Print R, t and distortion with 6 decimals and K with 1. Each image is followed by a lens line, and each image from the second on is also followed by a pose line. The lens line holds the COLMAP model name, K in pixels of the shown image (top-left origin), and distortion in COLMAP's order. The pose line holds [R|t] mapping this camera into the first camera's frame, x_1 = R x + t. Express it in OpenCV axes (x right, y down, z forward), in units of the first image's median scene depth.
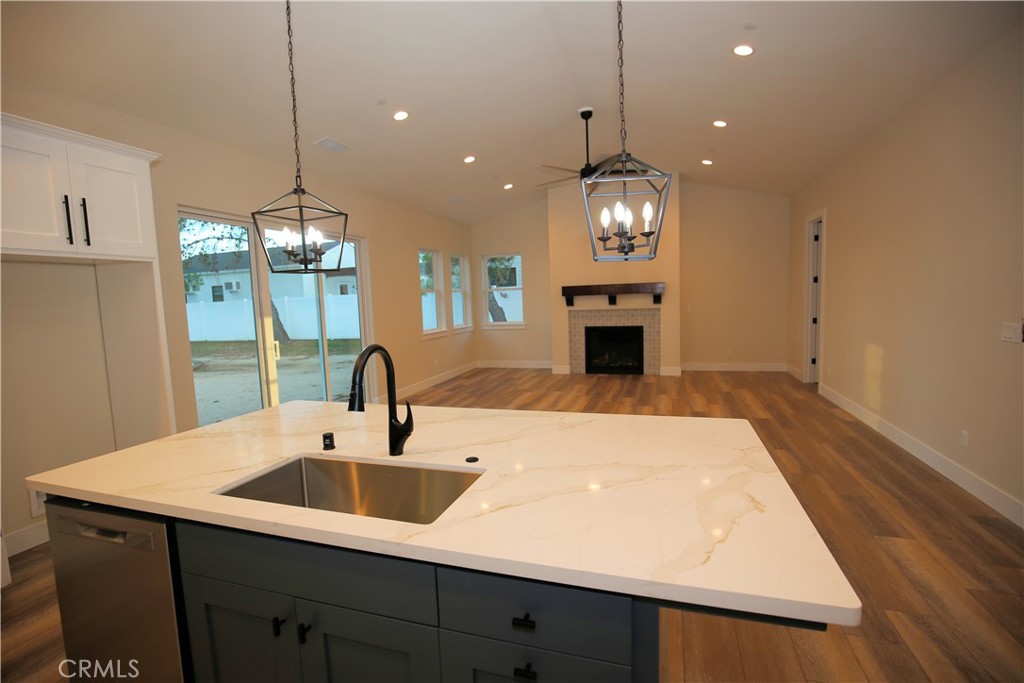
lens RADIAL K [[471.2, 0, 506.2], [0, 471.2, 345.5], [0, 0, 1]] dist [-0.038339, 0.007223]
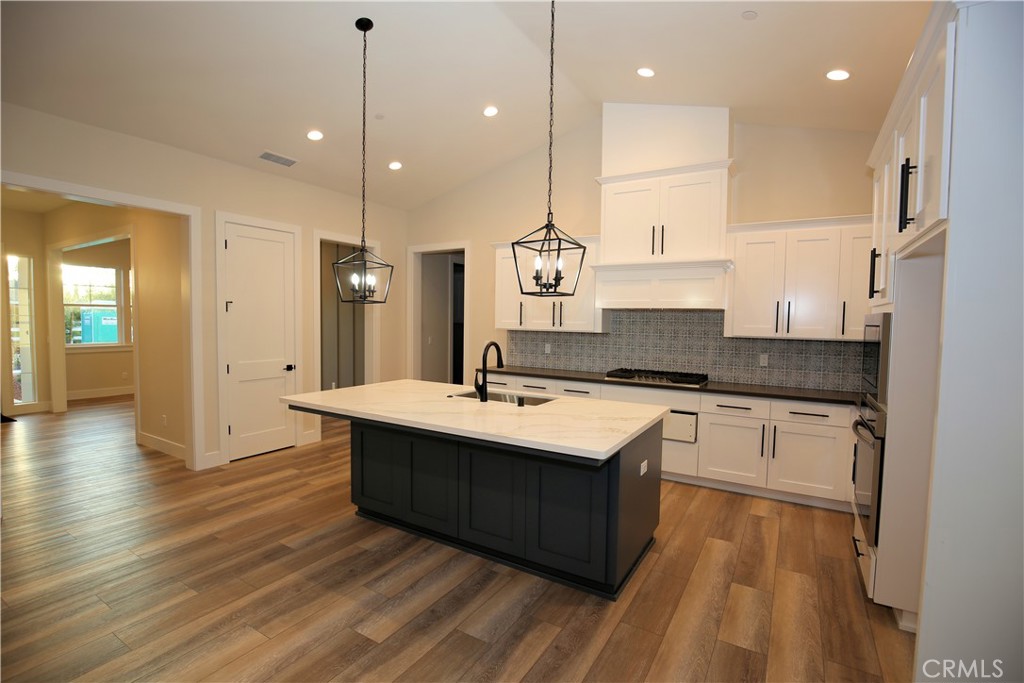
lens RADIAL K [[475.1, 0, 512.0], [0, 475.1, 341.5], [0, 0, 1]] dist [-0.036600, -0.008621]
pose [[-0.976385, 0.013838, 0.215593, -0.157635], [0.044560, 0.989387, 0.138300, -0.055730], [-0.211391, 0.144641, -0.966640, 0.576627]]
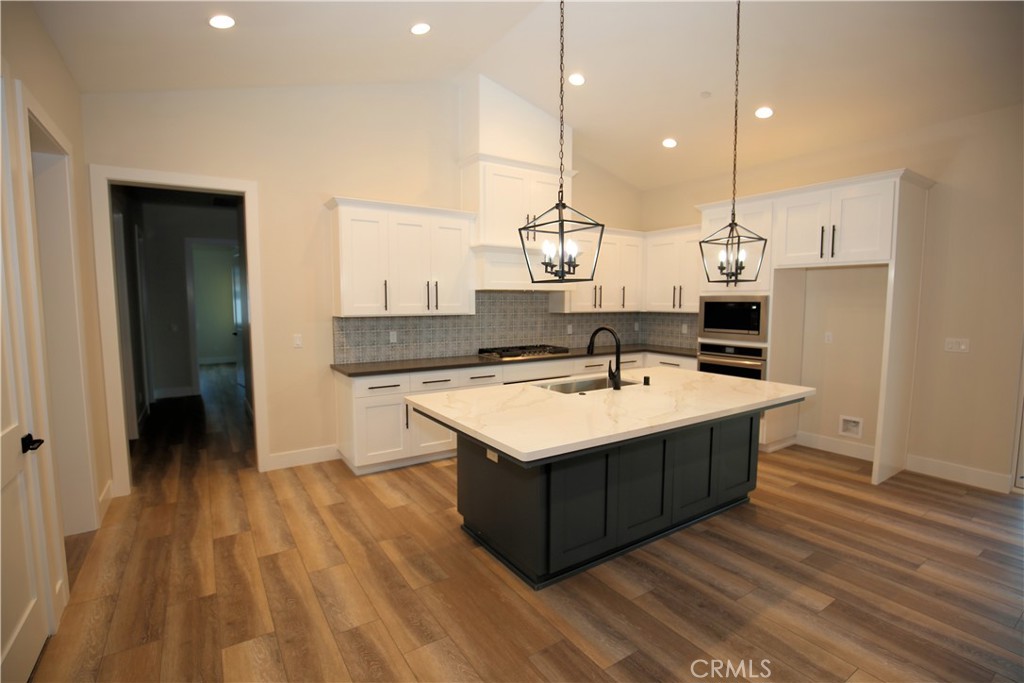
lens RADIAL K [[471.2, 0, 506.2], [0, 471.2, 345.5], [0, 0, 1]] dist [-0.038339, 0.007223]
pose [[-0.616871, 0.113745, -0.778801, 0.292107], [-0.053858, 0.981082, 0.185948, -0.050887], [0.785219, 0.156651, -0.599076, 0.354400]]
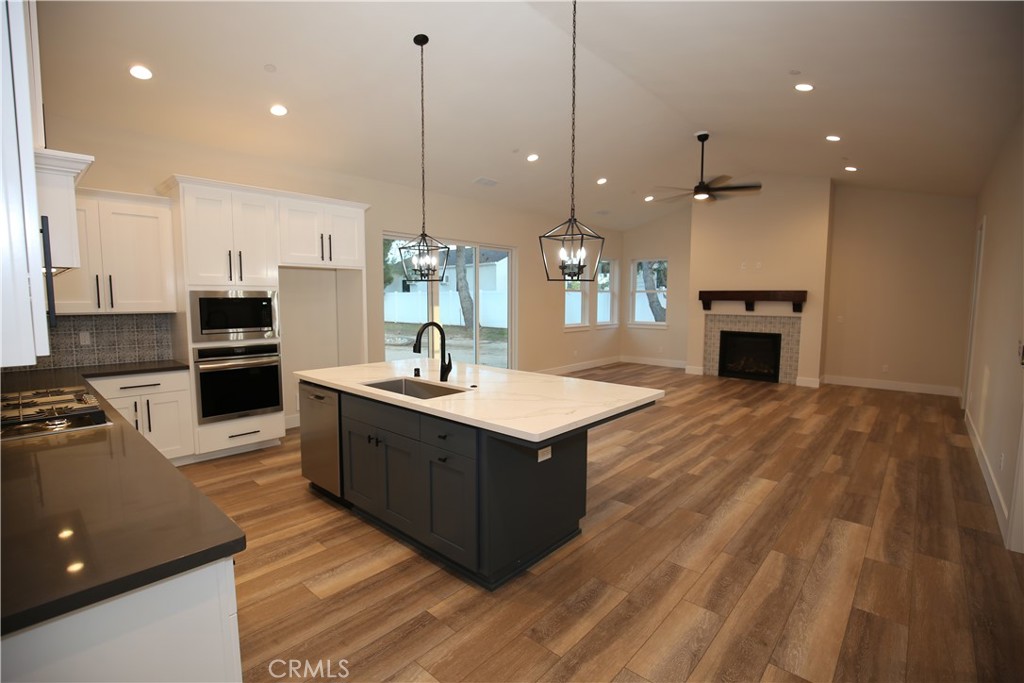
lens RADIAL K [[471.2, 0, 506.2], [0, 471.2, 345.5], [0, 0, 1]] dist [-0.038339, 0.007223]
pose [[0.914795, 0.080408, -0.395833, 0.150361], [-0.077701, 0.996714, 0.022896, 0.005542], [0.396373, 0.009811, 0.918037, -0.130618]]
